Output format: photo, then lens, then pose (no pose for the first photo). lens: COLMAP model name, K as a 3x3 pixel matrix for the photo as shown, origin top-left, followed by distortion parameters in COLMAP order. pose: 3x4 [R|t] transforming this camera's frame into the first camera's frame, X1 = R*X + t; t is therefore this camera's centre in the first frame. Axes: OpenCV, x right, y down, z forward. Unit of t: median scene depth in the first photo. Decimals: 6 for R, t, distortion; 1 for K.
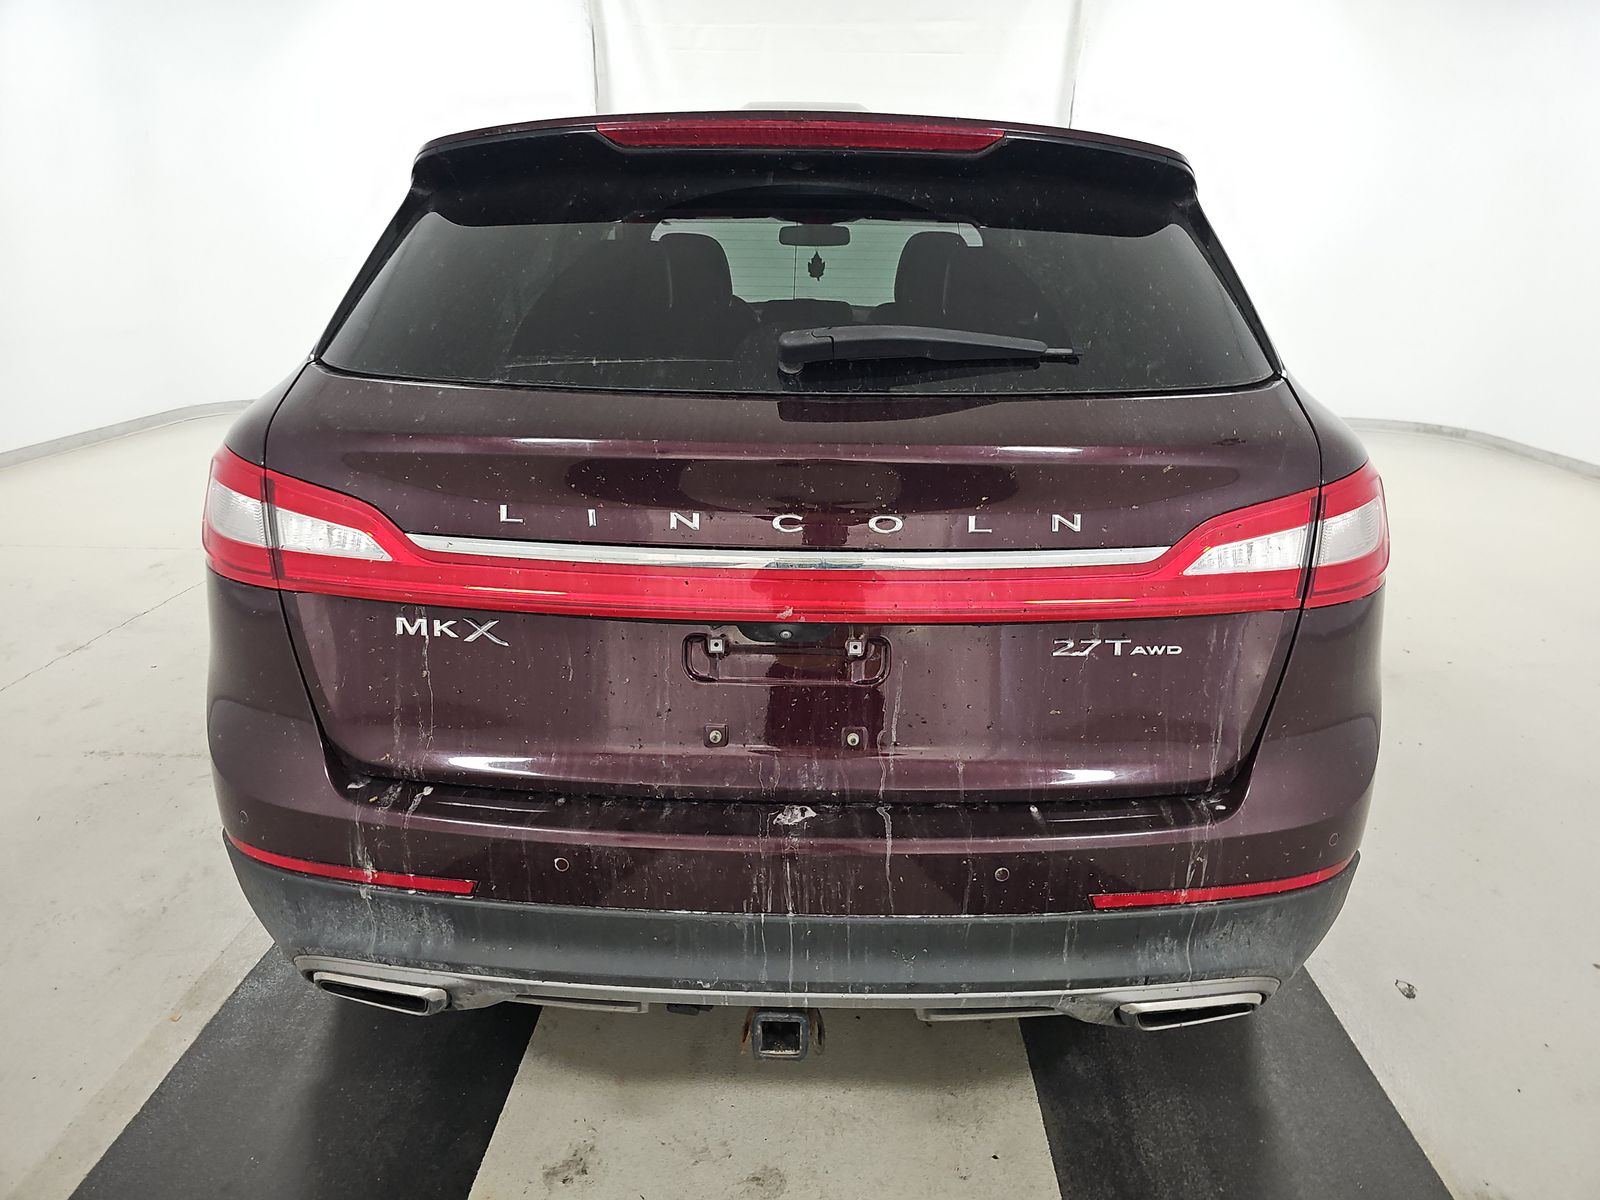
lens RADIAL K [[1070.0, 0, 802.2], [0, 1070.0, 595.2], [0, 0, 1]] dist [0.006560, -0.000417]
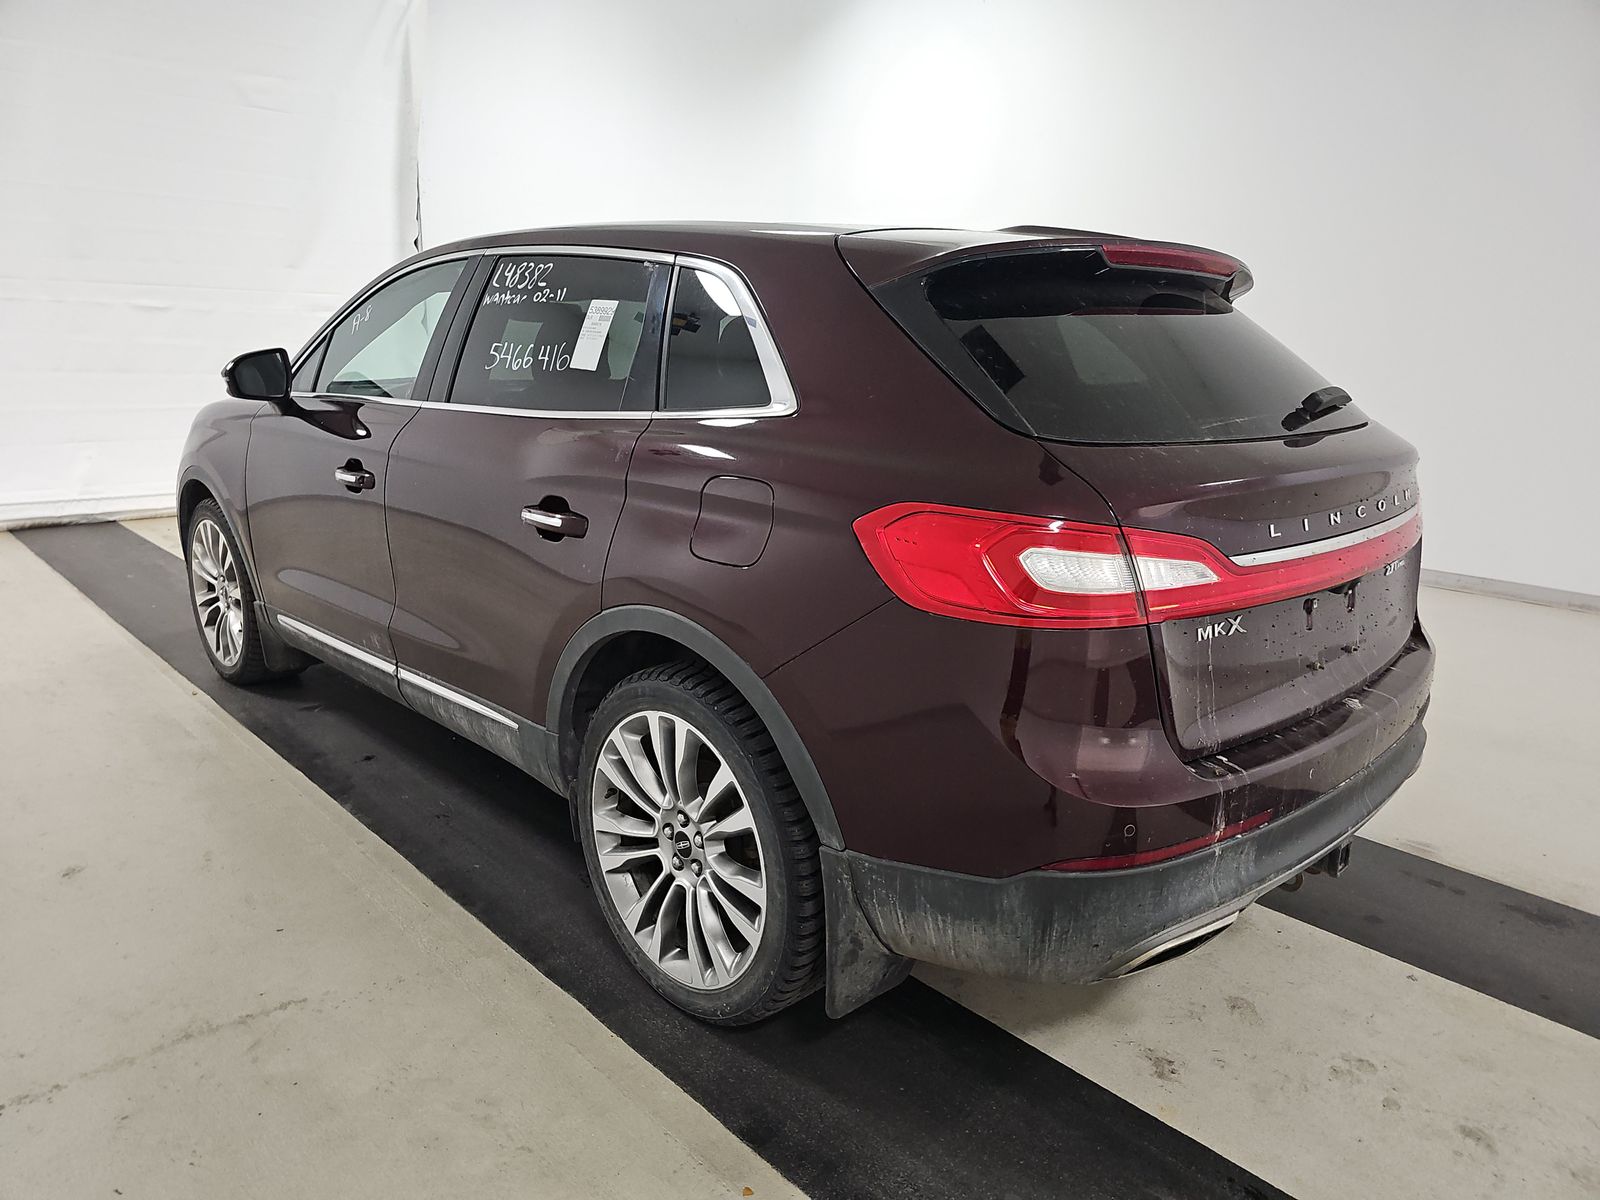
lens RADIAL K [[1070.0, 0, 803.7], [0, 1070.0, 603.6], [0, 0, 1]] dist [0.006560, -0.000417]
pose [[0.711313, -0.172569, 0.681362, -1.569295], [0.202367, 0.978626, 0.036594, -0.149035], [-0.673113, 0.111856, 0.731031, 0.383959]]
